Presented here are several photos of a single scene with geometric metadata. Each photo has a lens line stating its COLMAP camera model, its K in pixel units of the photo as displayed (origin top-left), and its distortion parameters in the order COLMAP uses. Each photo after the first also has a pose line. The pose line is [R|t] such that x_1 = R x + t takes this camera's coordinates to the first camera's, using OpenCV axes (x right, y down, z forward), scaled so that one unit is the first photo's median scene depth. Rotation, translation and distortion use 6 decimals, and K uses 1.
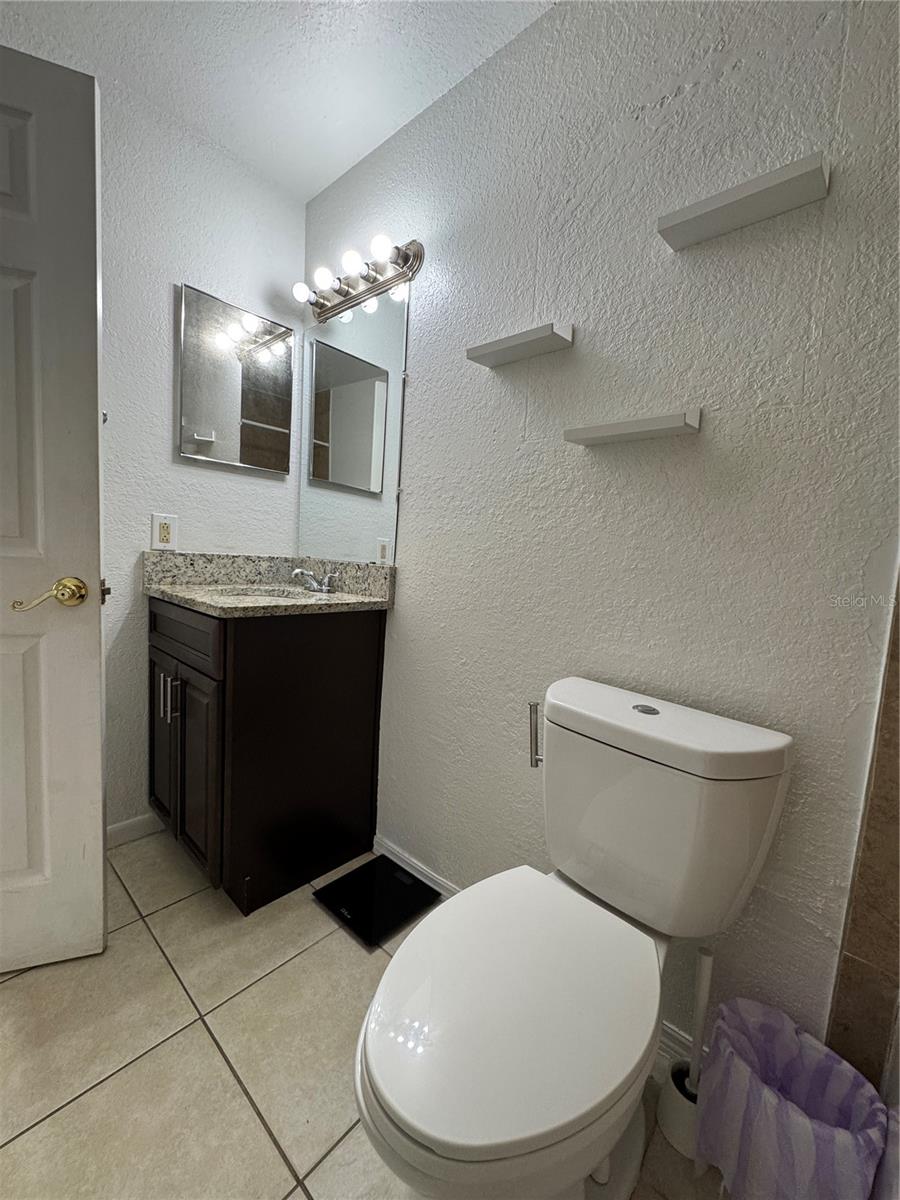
lens RADIAL K [[477.2, 0, 450.0], [0, 477.2, 600.0], [0, 0, 1]] dist [-0.001418, -0.000209]
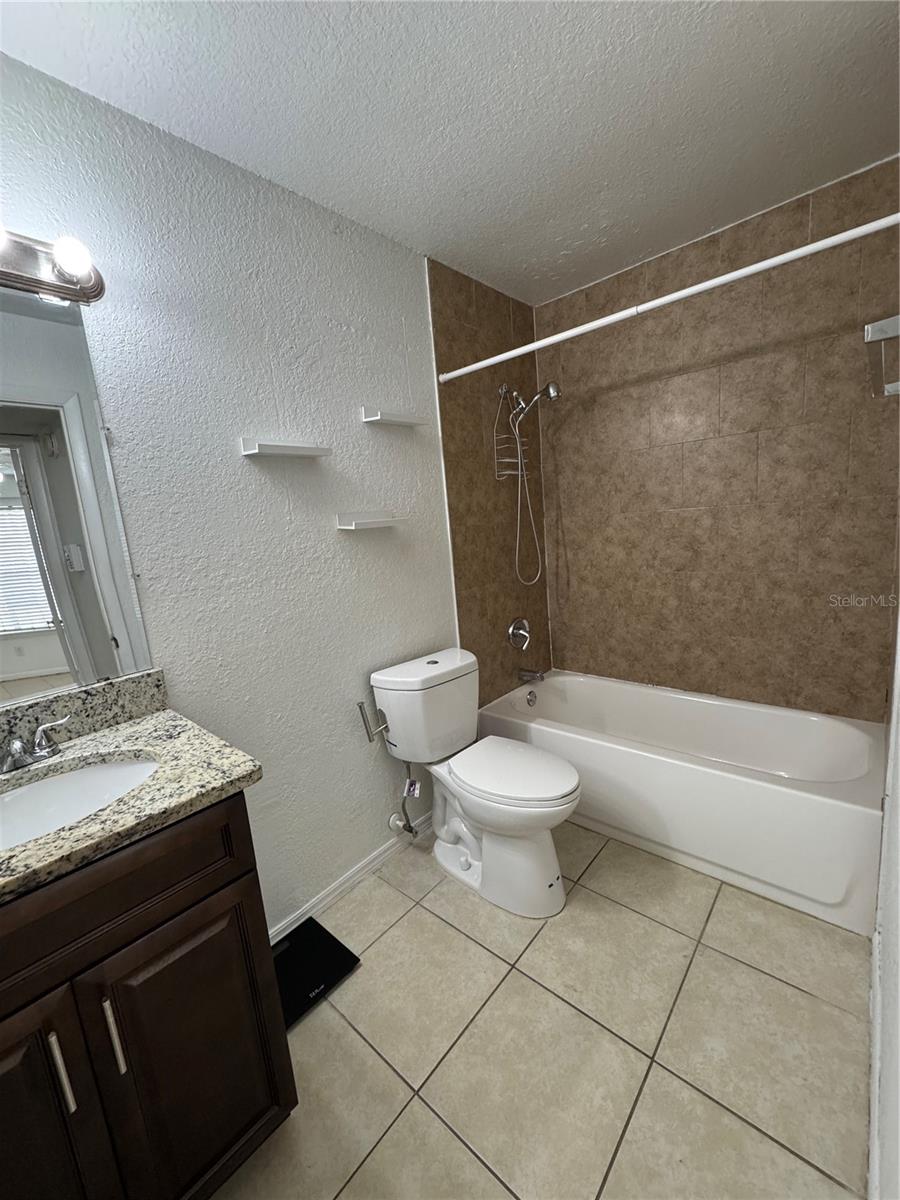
lens RADIAL K [[477.2, 0, 450.0], [0, 477.2, 600.0], [0, 0, 1]] dist [-0.001418, -0.000209]
pose [[-0.001598, -0.224847, 0.974393, -1.107341], [0.181944, 0.958065, 0.221378, -0.340413], [-0.983308, 0.177638, 0.039379, 0.579020]]
